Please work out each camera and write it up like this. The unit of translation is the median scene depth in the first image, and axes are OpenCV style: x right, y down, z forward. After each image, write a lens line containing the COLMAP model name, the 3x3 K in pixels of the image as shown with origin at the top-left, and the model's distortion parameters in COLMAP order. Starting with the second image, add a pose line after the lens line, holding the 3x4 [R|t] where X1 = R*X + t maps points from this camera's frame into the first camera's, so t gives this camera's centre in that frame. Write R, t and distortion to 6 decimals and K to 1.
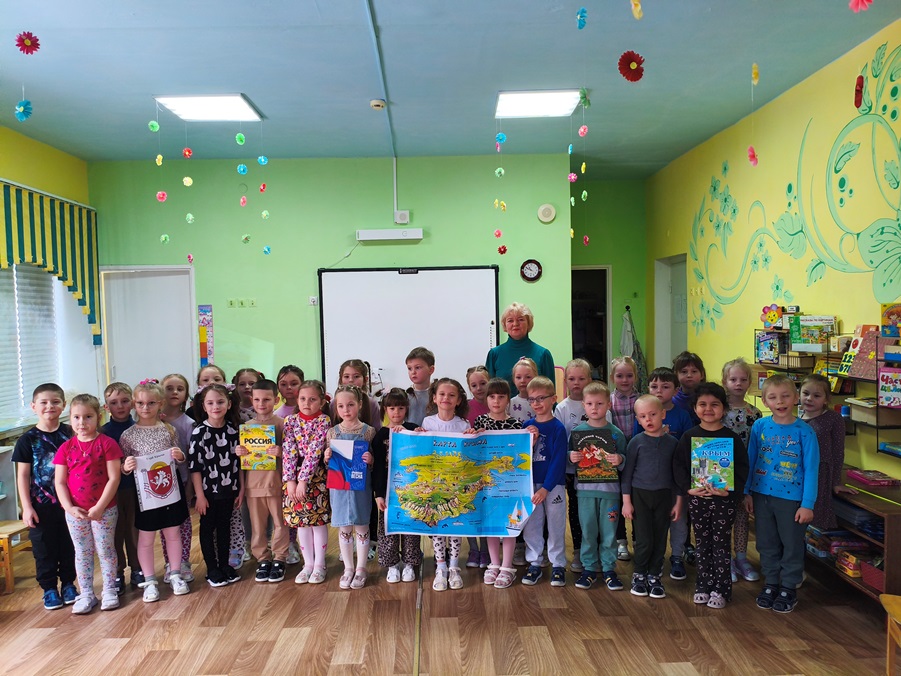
lens RADIAL K [[693.4, 0, 447.1], [0, 693.4, 344.1], [0, 0, 1]] dist [0.083244, -0.116826]
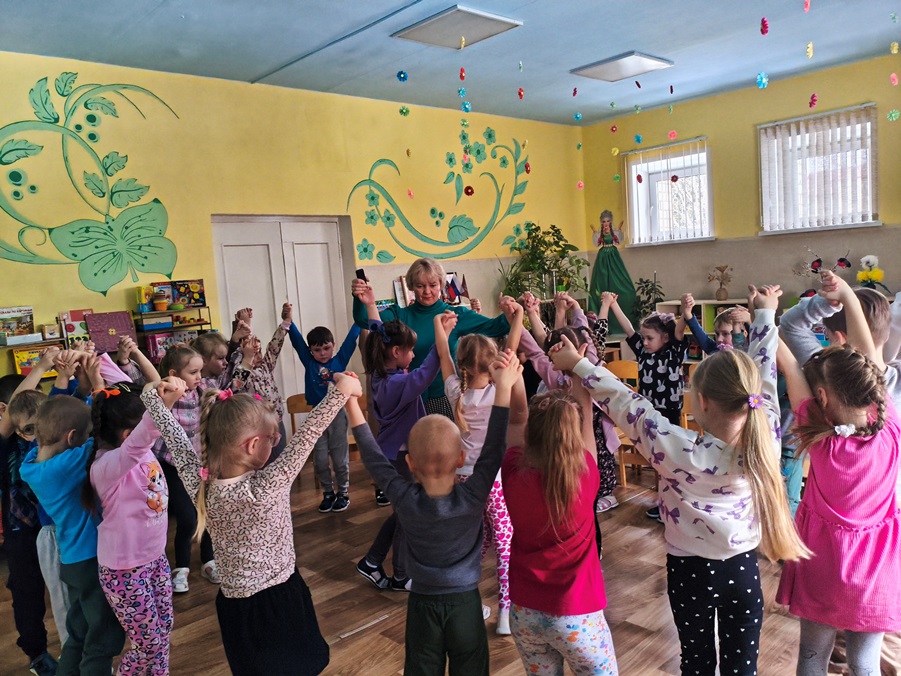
lens RADIAL K [[693.4, 0, 447.1], [0, 693.4, 344.1], [0, 0, 1]] dist [0.083244, -0.116826]
pose [[-0.655824, -0.008410, 0.754867, -0.446480], [0.120884, 0.985865, 0.116006, -0.021726], [-0.745173, 0.167331, -0.645537, 0.873133]]
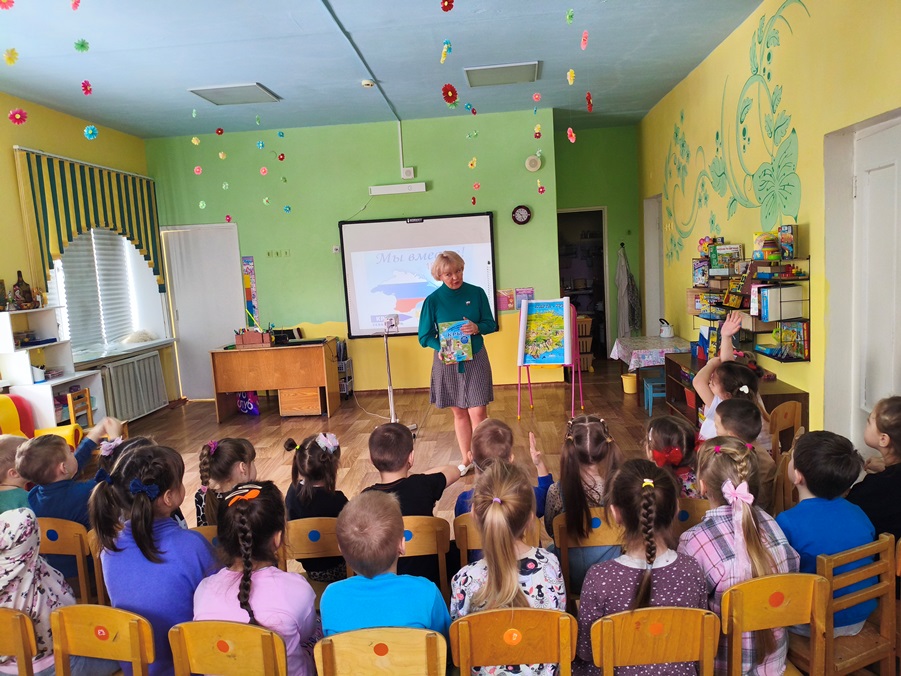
lens RADIAL K [[693.4, 0, 447.1], [0, 693.4, 344.1], [0, 0, 1]] dist [0.083244, -0.116826]
pose [[0.995393, -0.026502, -0.092147, 0.112480], [0.033611, 0.996505, 0.076467, 0.015467], [0.089799, -0.079212, 0.992805, -0.184275]]
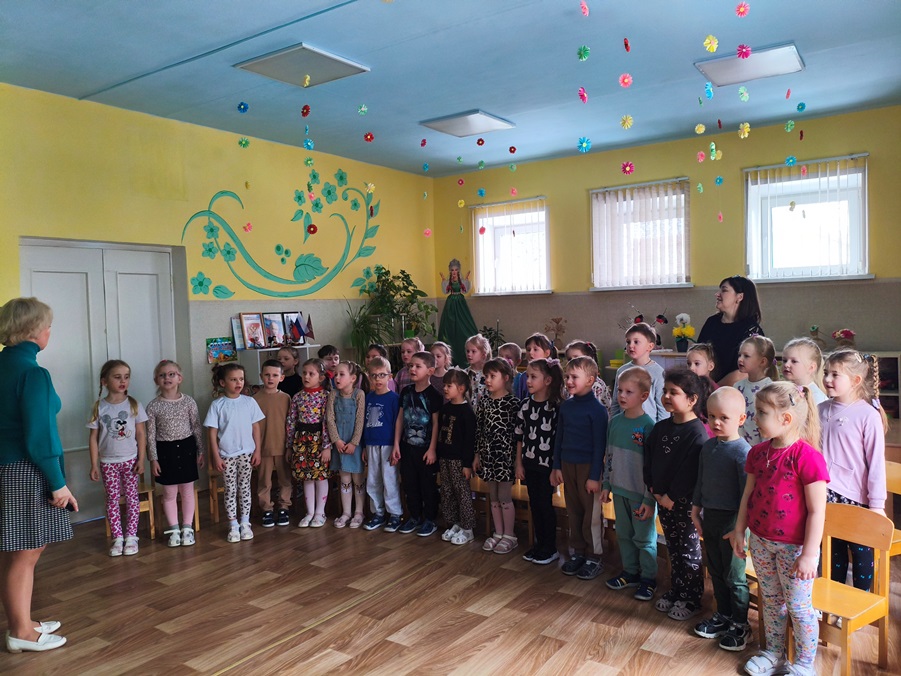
lens RADIAL K [[693.4, 0, 447.1], [0, 693.4, 344.1], [0, 0, 1]] dist [0.083244, -0.116826]
pose [[-0.798296, 0.013106, 0.602123, -0.447801], [0.072980, 0.994501, 0.075111, -0.019101], [-0.597828, 0.103904, -0.794862, 0.852997]]
